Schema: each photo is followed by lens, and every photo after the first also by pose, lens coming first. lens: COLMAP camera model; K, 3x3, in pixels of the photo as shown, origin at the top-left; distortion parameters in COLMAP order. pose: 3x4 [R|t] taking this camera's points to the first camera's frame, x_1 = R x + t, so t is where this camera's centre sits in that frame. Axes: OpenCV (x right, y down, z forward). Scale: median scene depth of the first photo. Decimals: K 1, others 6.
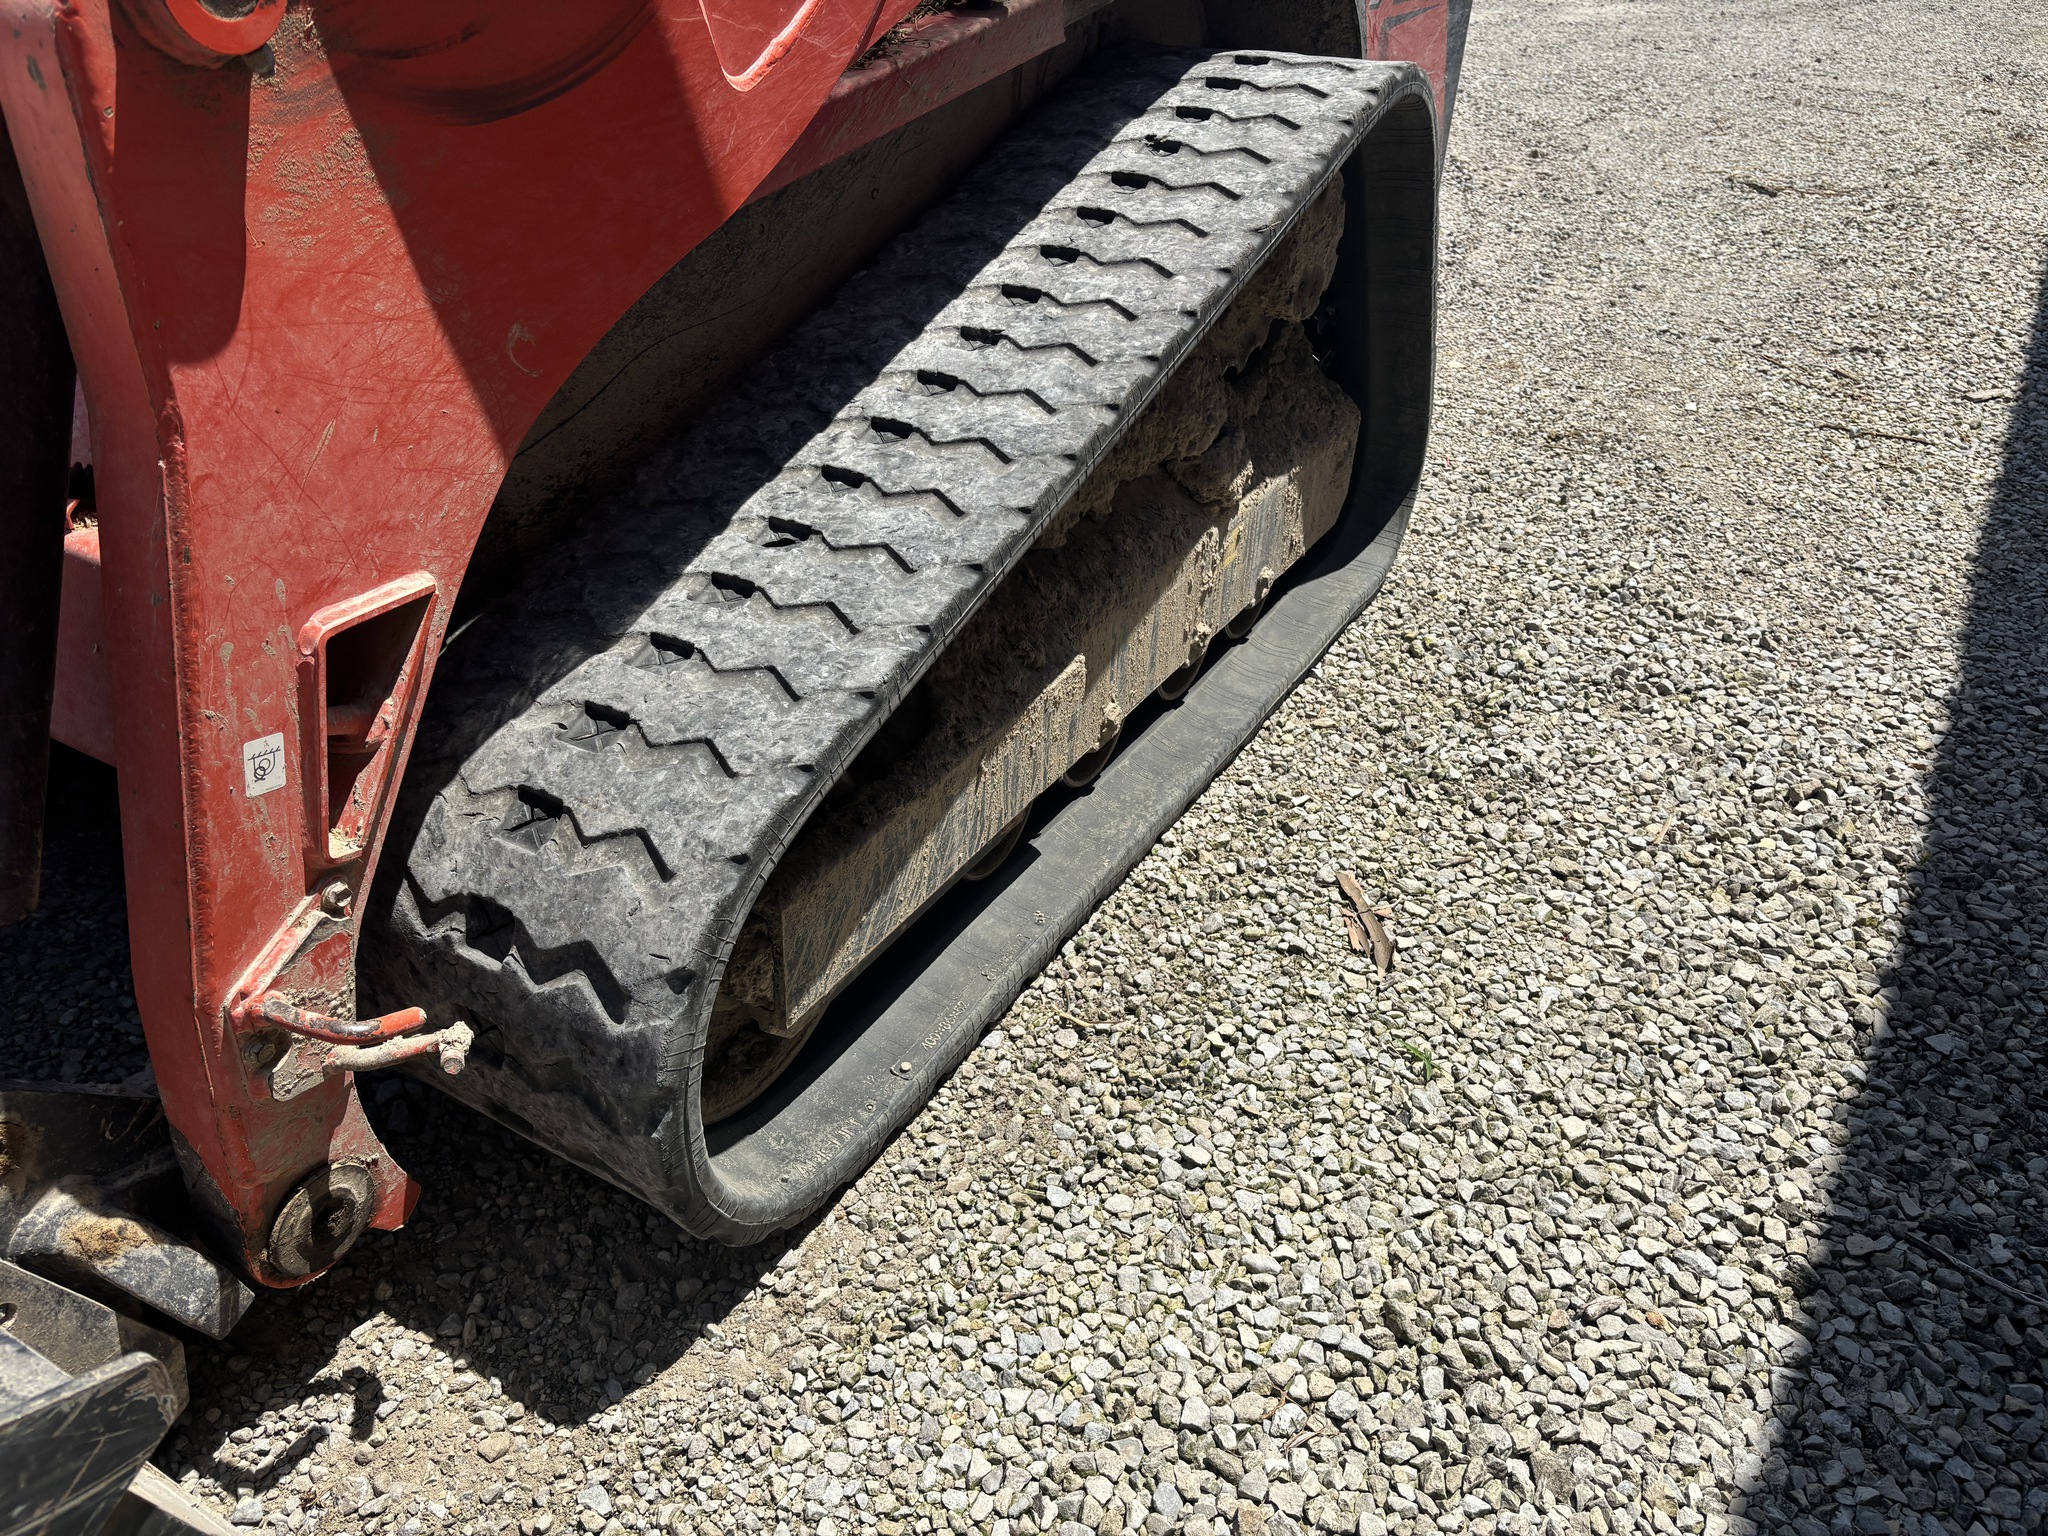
lens RADIAL K [[1536.4, 0, 976.7], [0, 1536.4, 768.7], [0, 0, 1]] dist [0.019903, -0.043845]
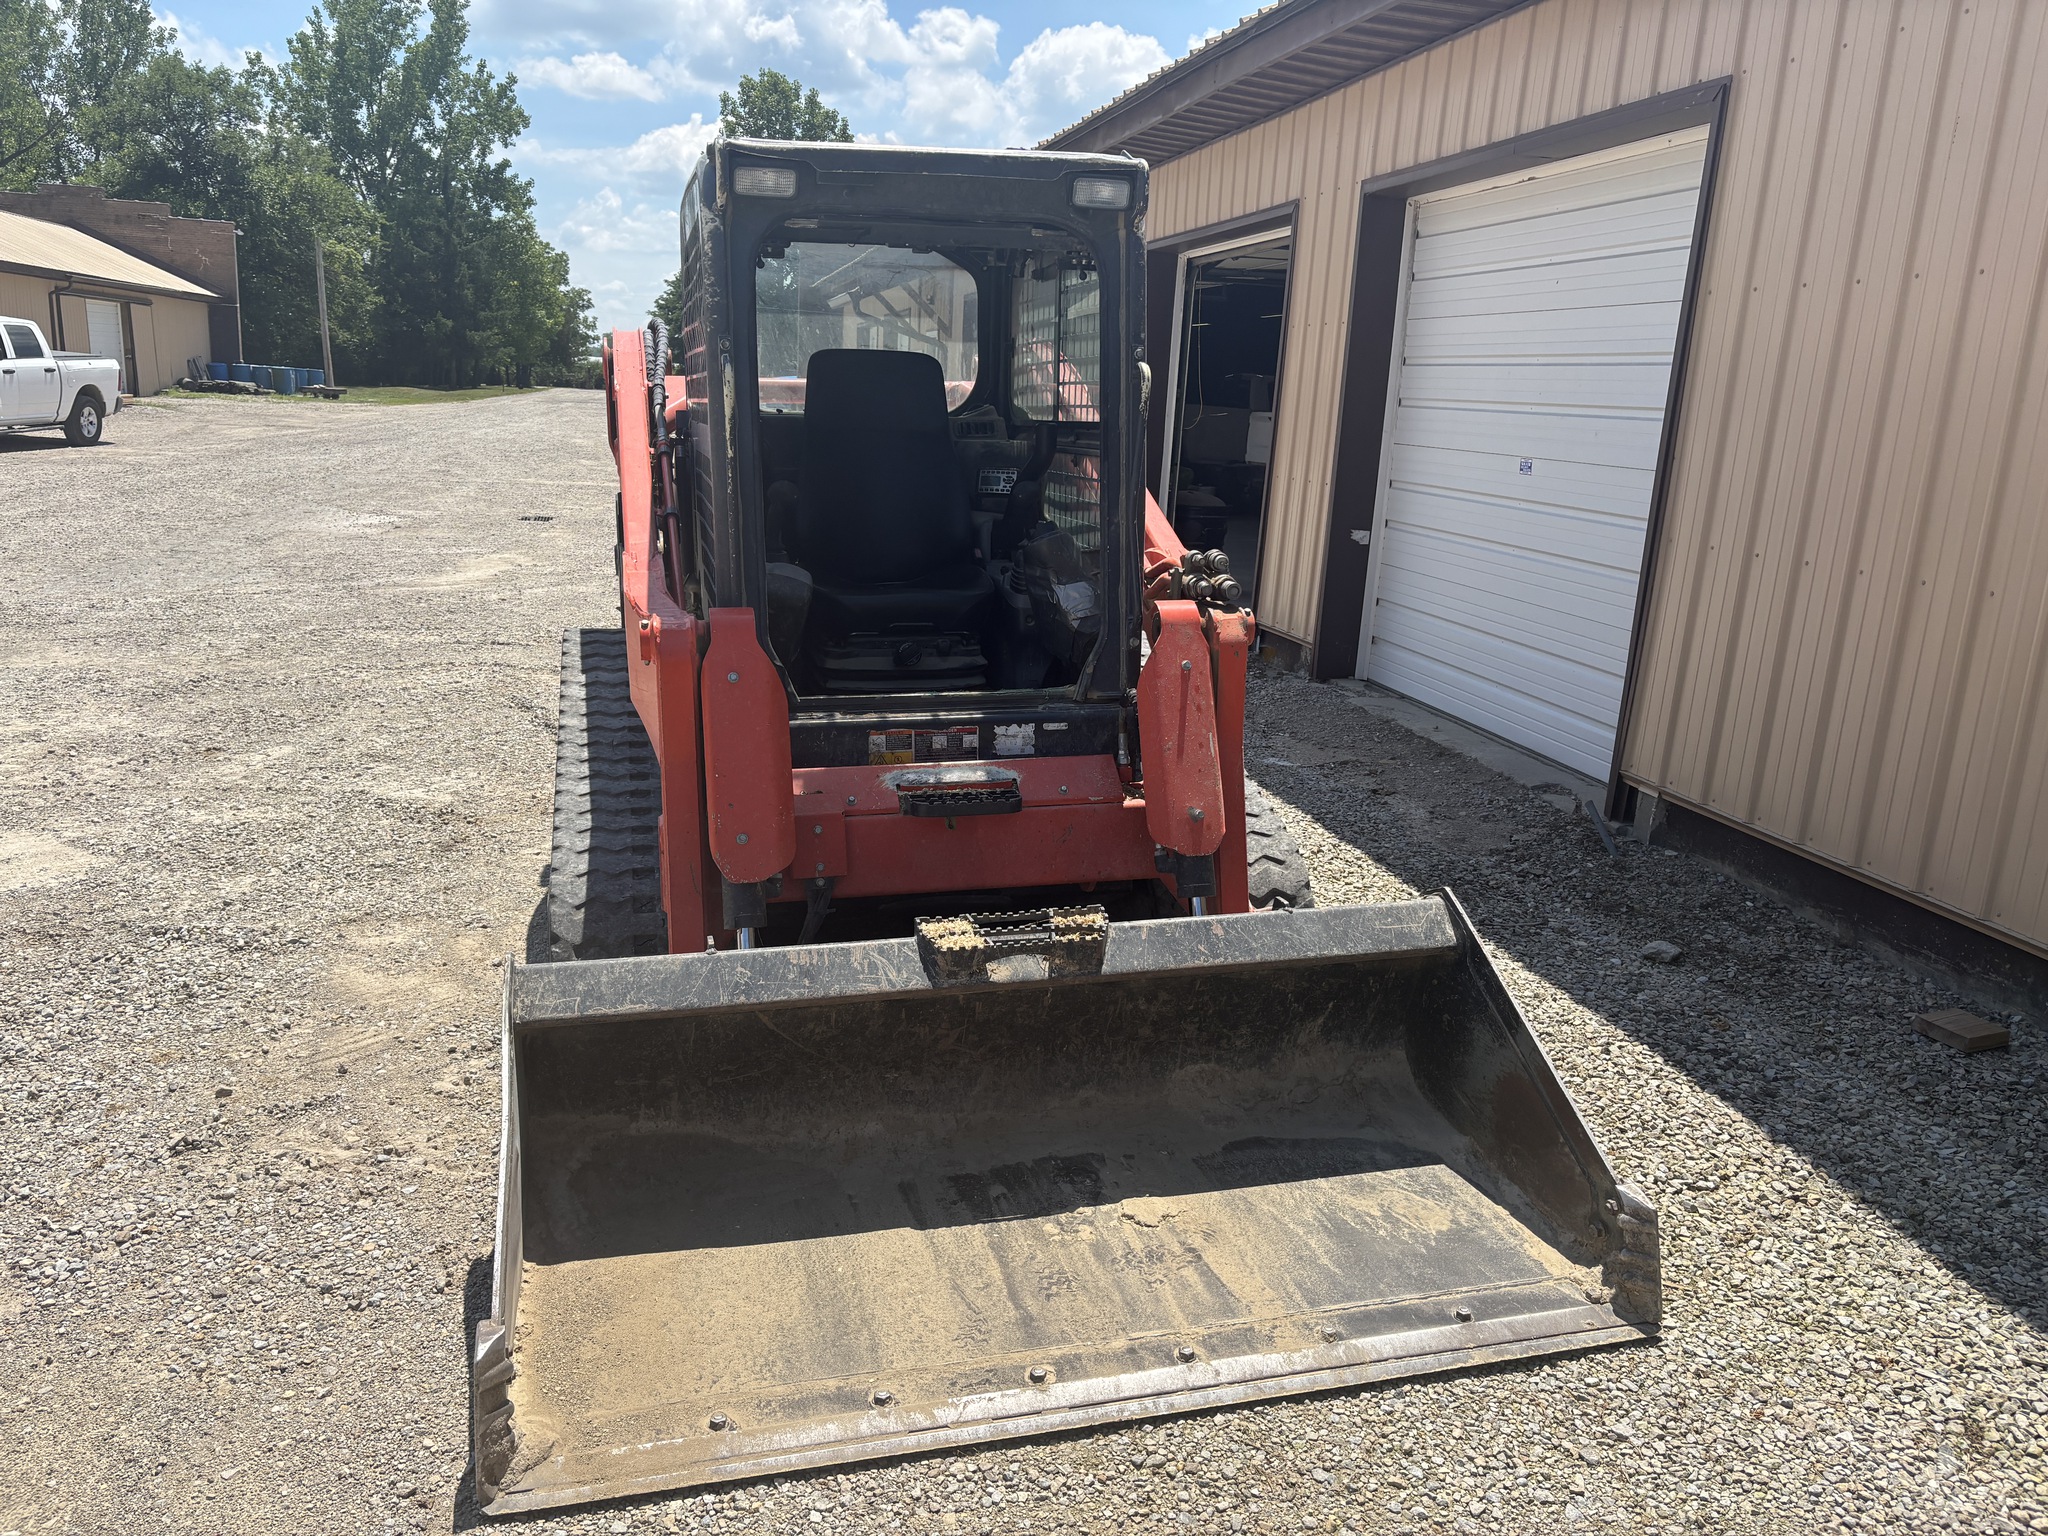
lens RADIAL K [[1563.7, 0, 1011.4], [0, 1563.7, 758.4], [0, 0, 1]] dist [0.023232, -0.001166]
pose [[0.705658, -0.176336, 0.686260, -1.845313], [0.387616, 0.906832, -0.165560, 0.127947], [-0.593128, 0.382834, 0.708264, -0.711455]]
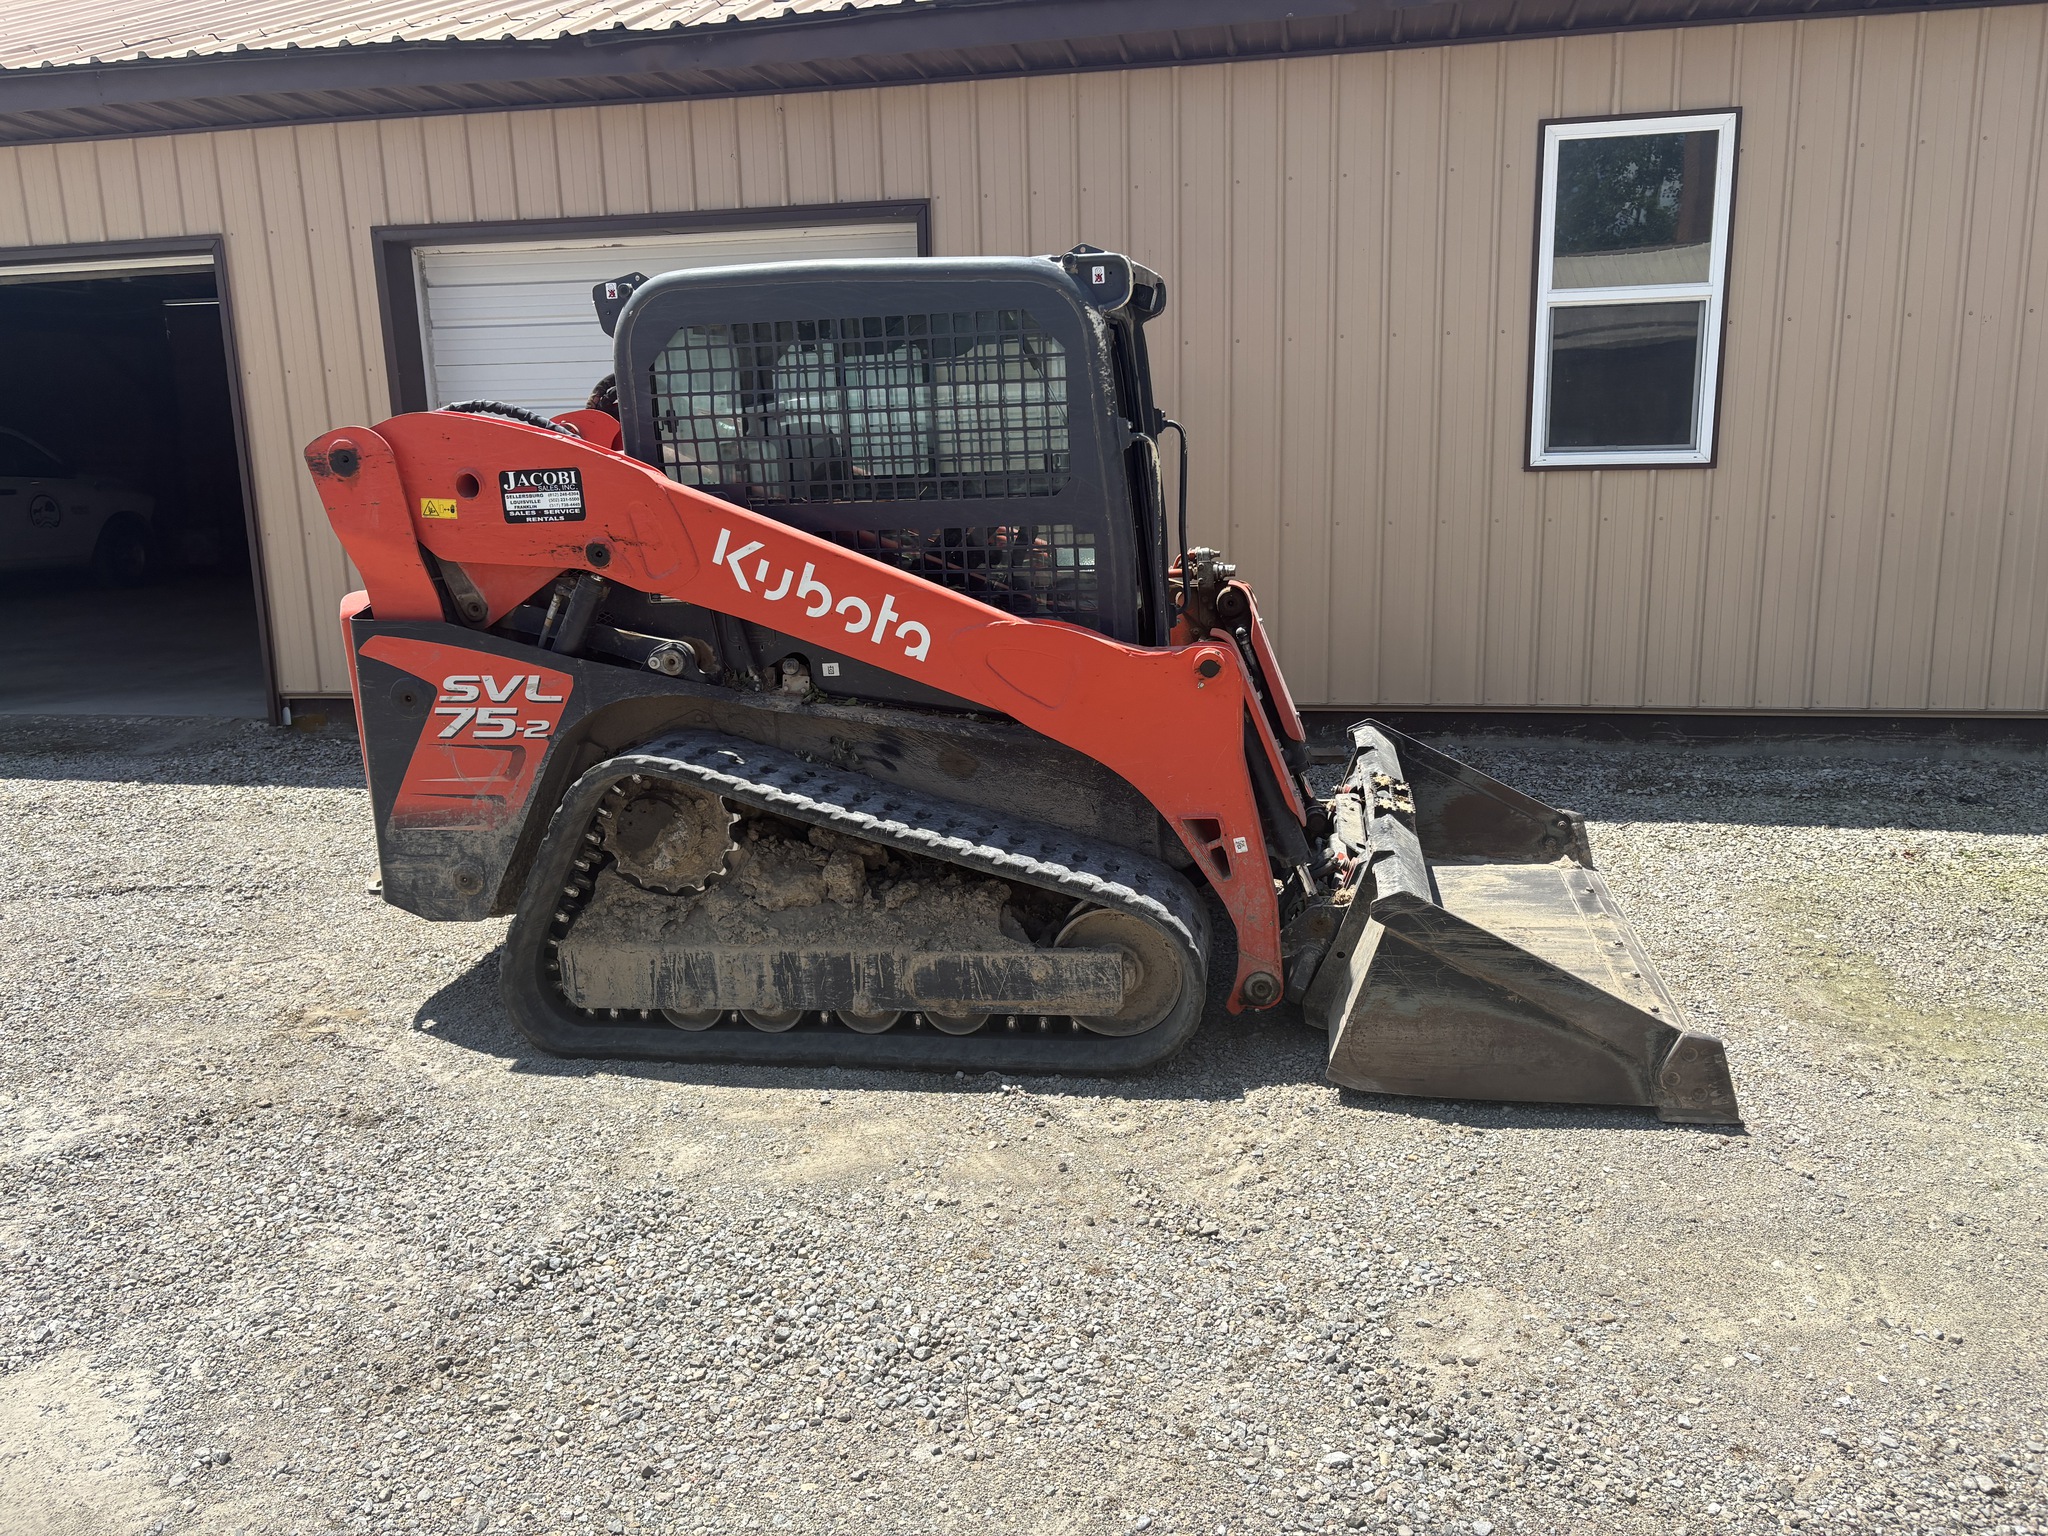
lens RADIAL K [[1549.0, 0, 1045.5], [0, 1549.0, 754.6], [0, 0, 1]] dist [0.085977, -0.124977]
pose [[-0.374277, -0.228312, 0.898771, -2.796723], [0.526305, 0.745689, 0.408596, -1.396500], [-0.763492, 0.625956, -0.158932, 1.387104]]
